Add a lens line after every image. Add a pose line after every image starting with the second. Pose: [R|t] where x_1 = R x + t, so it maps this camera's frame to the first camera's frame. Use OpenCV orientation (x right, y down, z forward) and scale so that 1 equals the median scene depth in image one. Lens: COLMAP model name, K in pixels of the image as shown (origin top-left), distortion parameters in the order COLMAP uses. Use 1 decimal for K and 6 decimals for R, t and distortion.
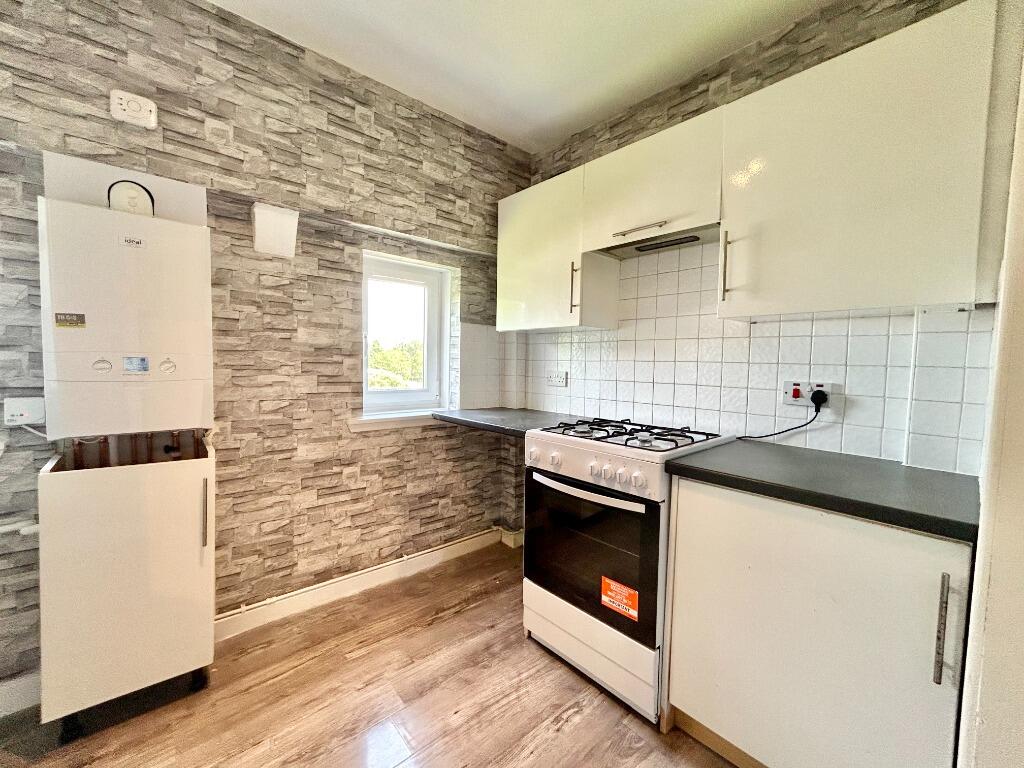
lens RADIAL K [[414.4, 0, 513.0], [0, 414.4, 384.5], [0, 0, 1]] dist [-0.006339, 0.002298]
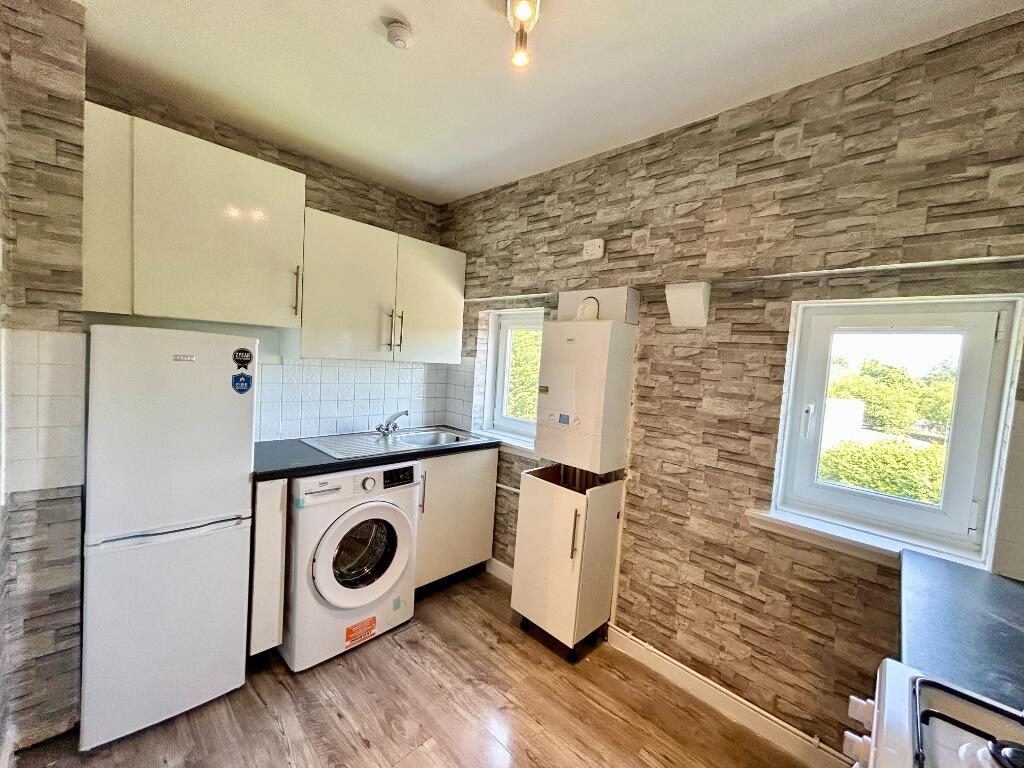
lens RADIAL K [[414.4, 0, 512.8], [0, 414.4, 382.8], [0, 0, 1]] dist [-0.006339, 0.002298]
pose [[0.074723, 0.047892, -0.996054, 0.412685], [-0.122664, 0.991702, 0.038481, -0.151627], [0.989631, 0.119304, 0.079977, 0.469179]]
